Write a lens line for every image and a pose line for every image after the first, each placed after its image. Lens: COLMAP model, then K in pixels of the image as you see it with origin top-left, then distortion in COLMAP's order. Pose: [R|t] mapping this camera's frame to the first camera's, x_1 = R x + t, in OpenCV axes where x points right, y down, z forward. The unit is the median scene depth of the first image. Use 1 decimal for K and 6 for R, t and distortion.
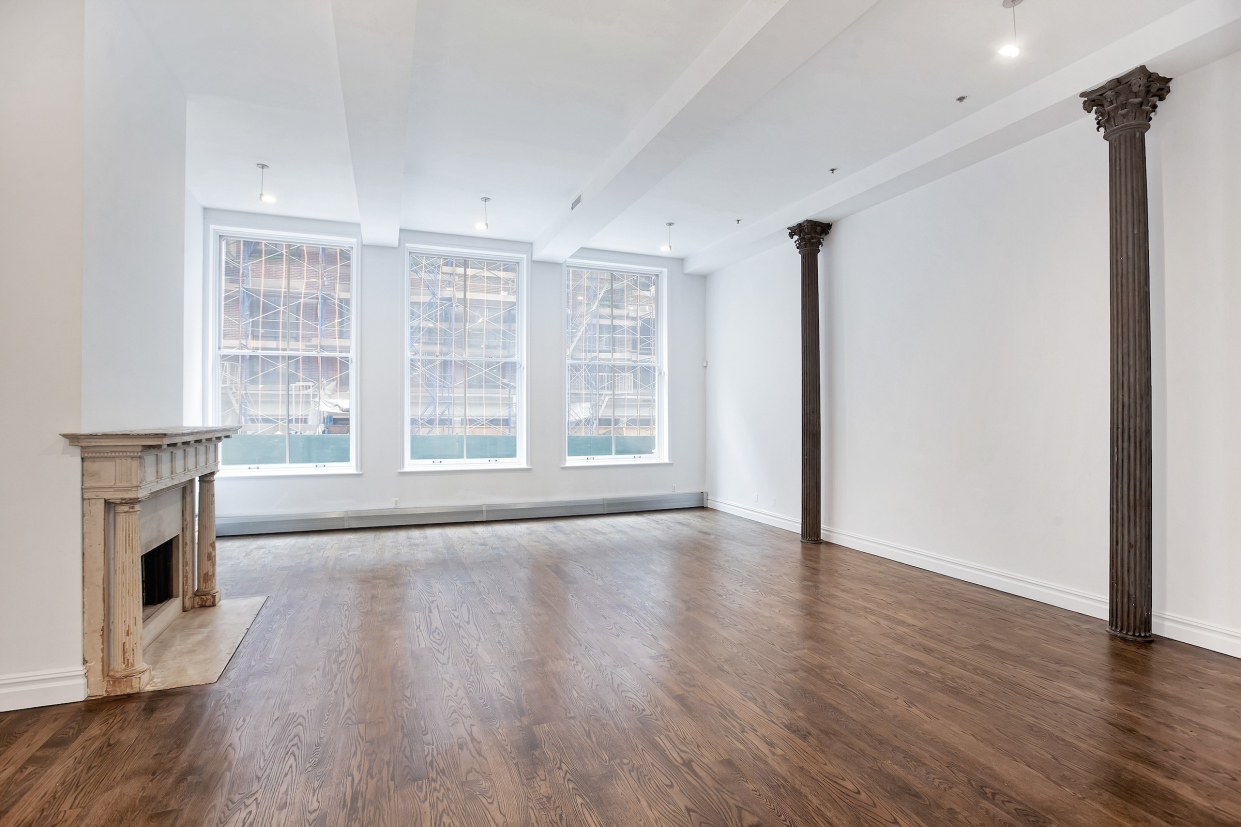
lens RADIAL K [[587.3, 0, 637.6], [0, 587.3, 409.0], [0, 0, 1]] dist [-0.062792, 0.026464]
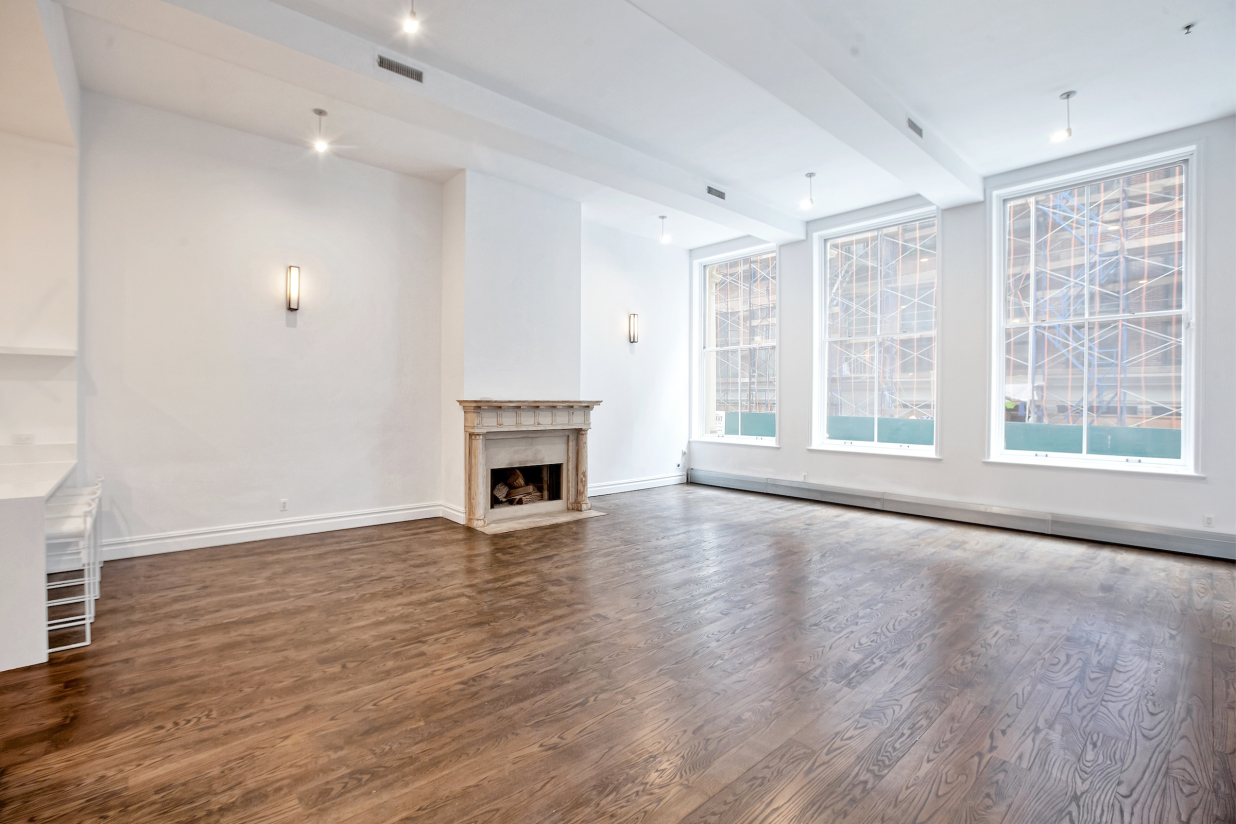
lens RADIAL K [[585.0, 0, 635.0], [0, 585.0, 407.5], [0, 0, 1]] dist [-0.062792, 0.026464]
pose [[0.323940, 0.015940, -0.945943, 0.609130], [0.003411, 0.999832, 0.018016, 0.014607], [0.946071, -0.009063, 0.323832, 0.414953]]
